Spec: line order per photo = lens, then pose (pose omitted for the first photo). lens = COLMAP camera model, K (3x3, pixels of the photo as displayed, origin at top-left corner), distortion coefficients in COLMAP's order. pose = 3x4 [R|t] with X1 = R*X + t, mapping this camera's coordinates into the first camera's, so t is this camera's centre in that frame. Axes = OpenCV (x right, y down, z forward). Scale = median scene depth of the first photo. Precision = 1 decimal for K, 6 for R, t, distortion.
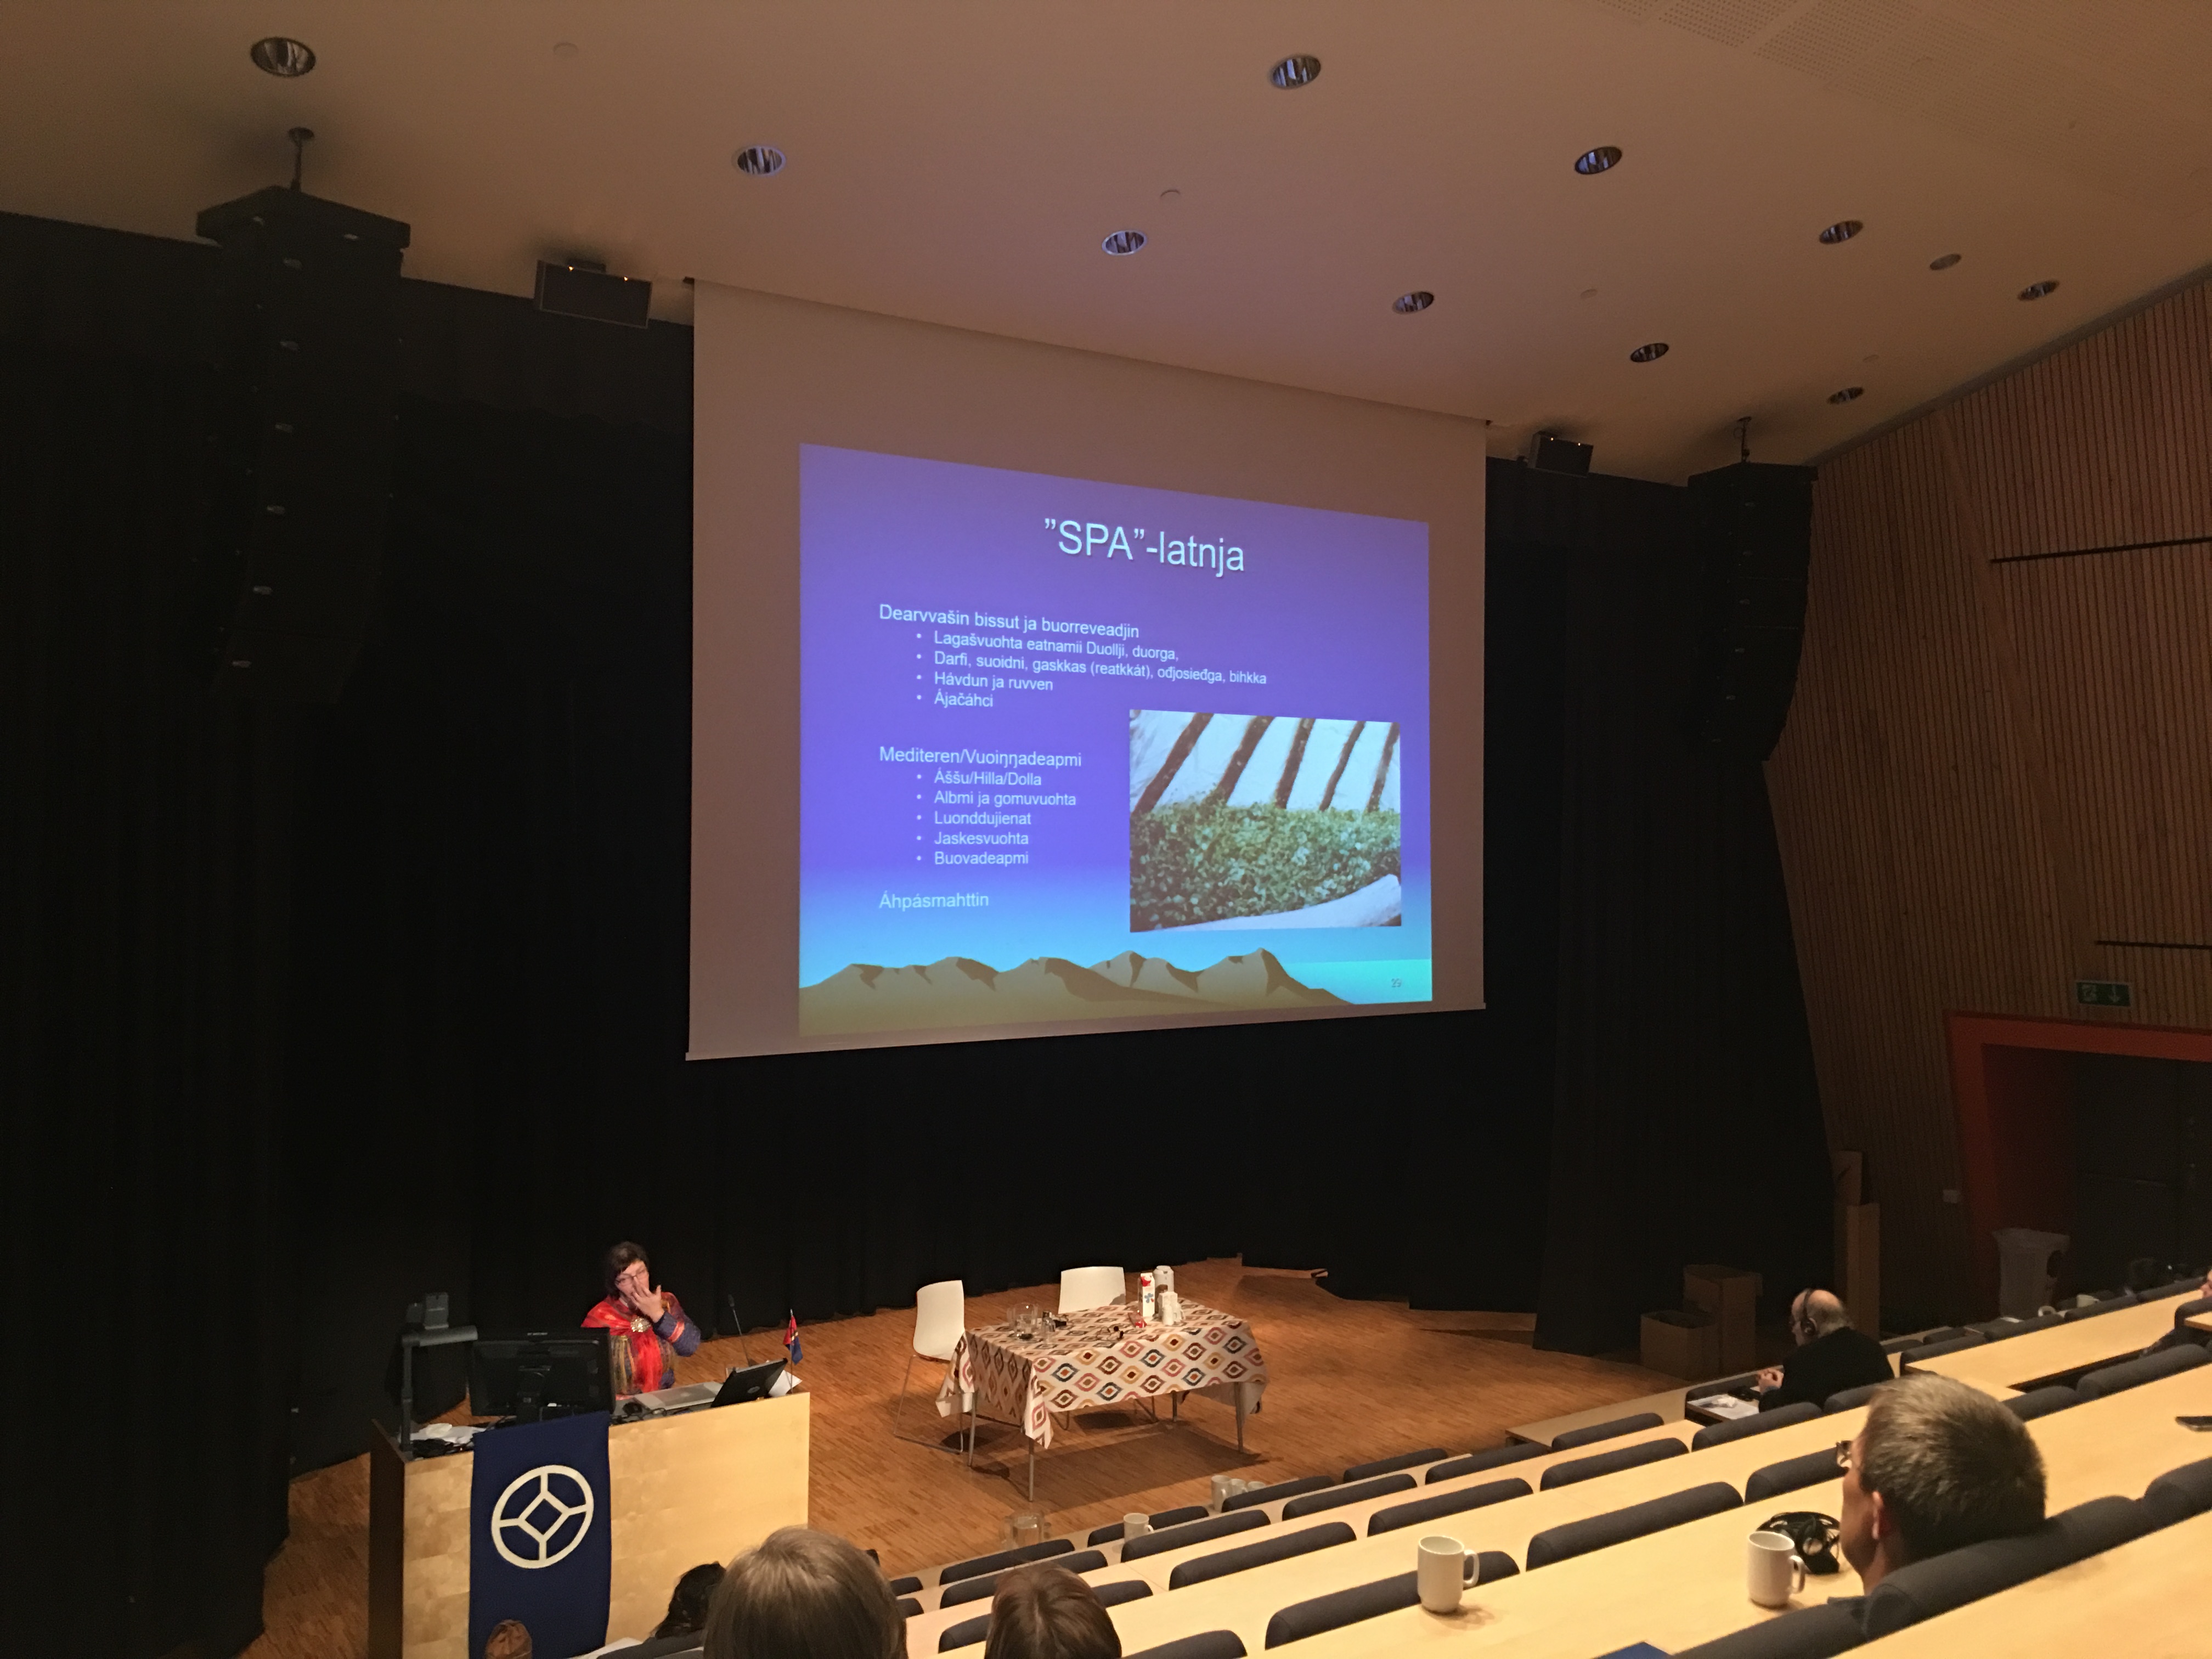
lens RADIAL K [[1864.5, 0, 1106.5], [0, 1864.5, 827.4], [0, 0, 1]] dist [0.019095, -0.009780]
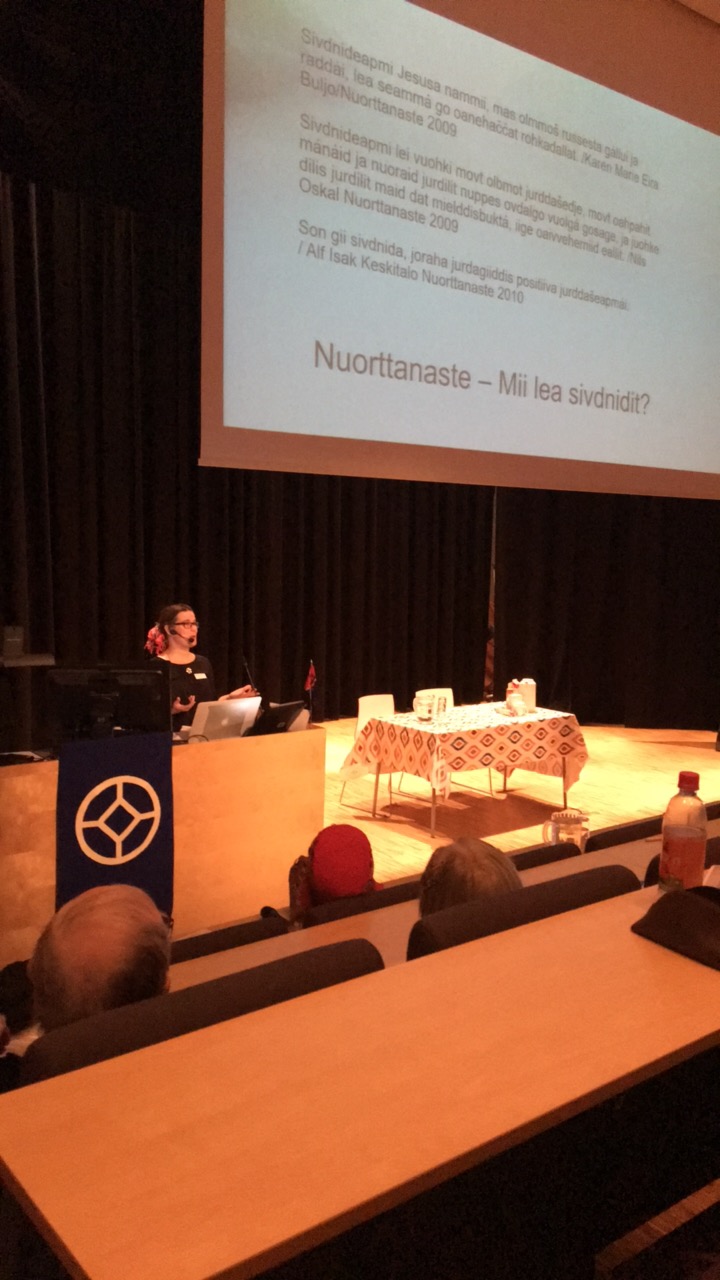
lens RADIAL K [[1067.5, 0, 360.5], [0, 1067.5, 643.1], [0, 0, 1]] dist [0.006693, 0.002660]
pose [[0.997165, 0.010150, 0.074564, -0.204373], [-0.018934, 0.992826, 0.118061, 0.183973], [-0.072831, -0.119138, 0.990203, 0.367644]]
